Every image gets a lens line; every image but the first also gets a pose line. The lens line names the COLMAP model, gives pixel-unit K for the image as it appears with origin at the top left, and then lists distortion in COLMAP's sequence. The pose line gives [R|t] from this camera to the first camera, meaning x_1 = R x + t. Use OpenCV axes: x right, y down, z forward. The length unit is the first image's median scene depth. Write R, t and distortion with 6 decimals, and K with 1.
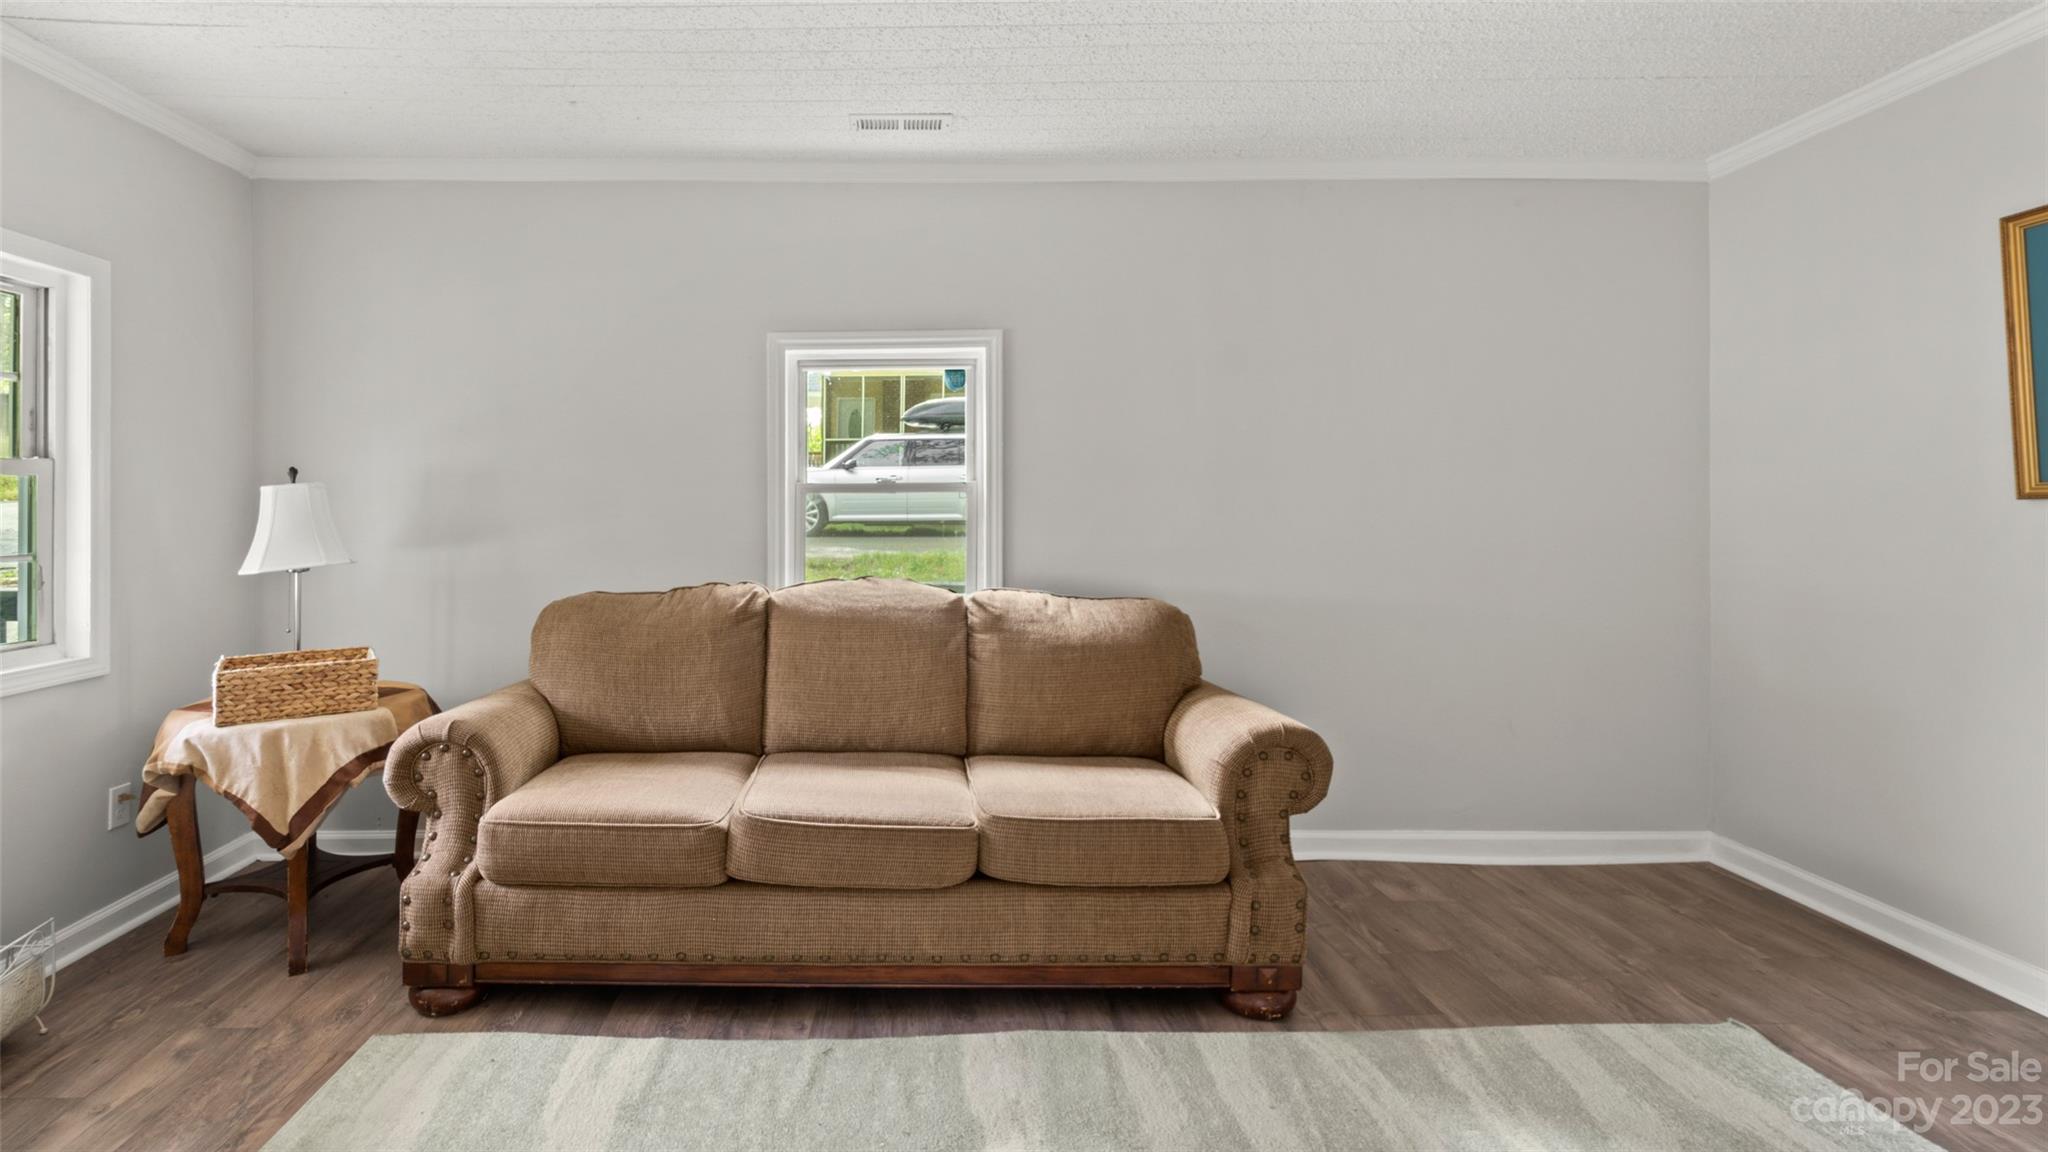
lens RADIAL K [[1008.1, 0, 1027.0], [0, 1008.1, 493.5], [0, 0, 1]] dist [-0.000787, -0.000087]
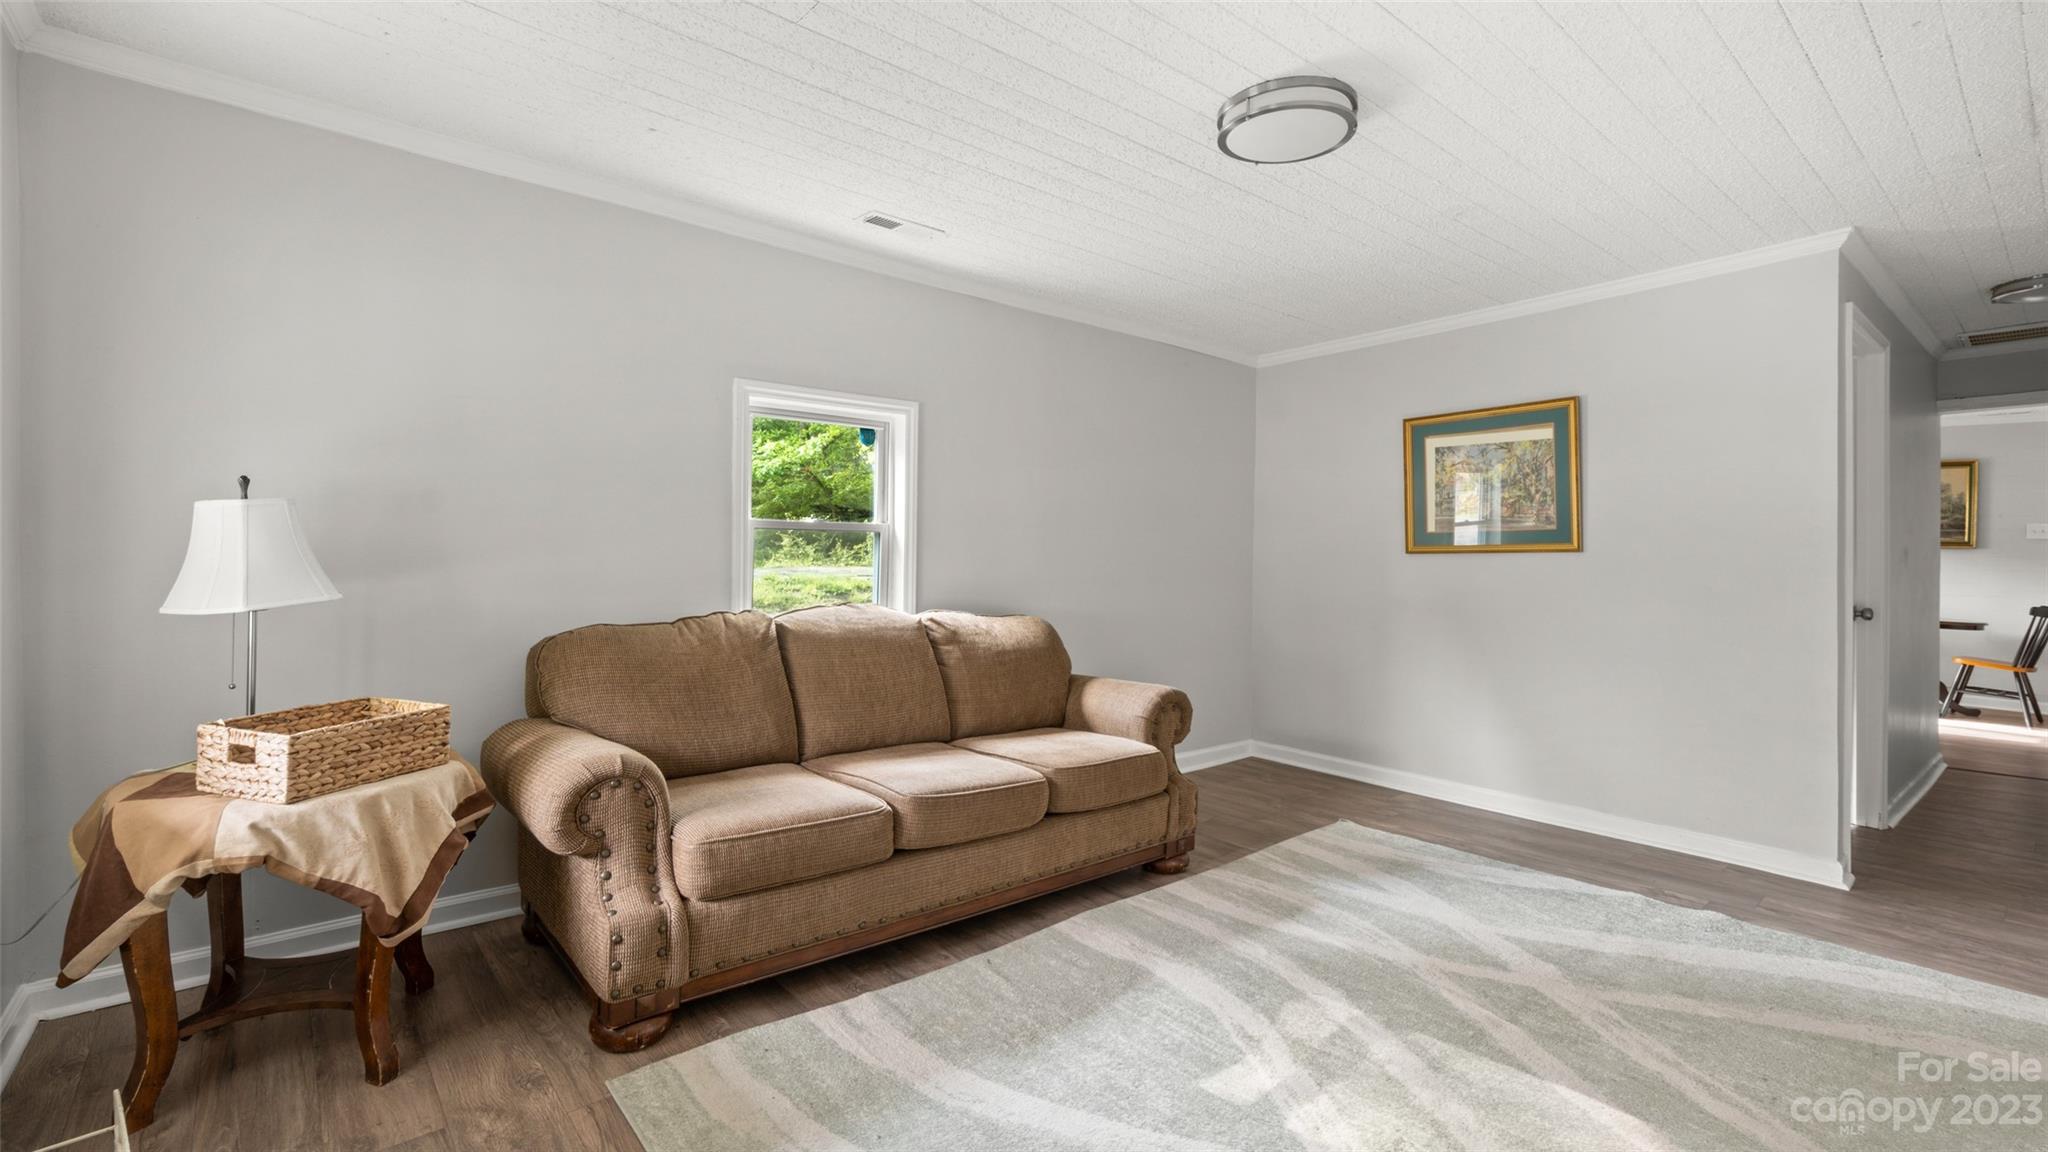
lens RADIAL K [[947.4, 0, 1041.0], [0, 947.4, 537.8], [0, 0, 1]] dist [-0.001475, 0.000361]
pose [[0.735373, 0.026528, 0.677143, -0.902425], [-0.029851, 0.999532, -0.006739, 0.008981], [-0.677004, -0.015258, 0.735821, 0.051424]]
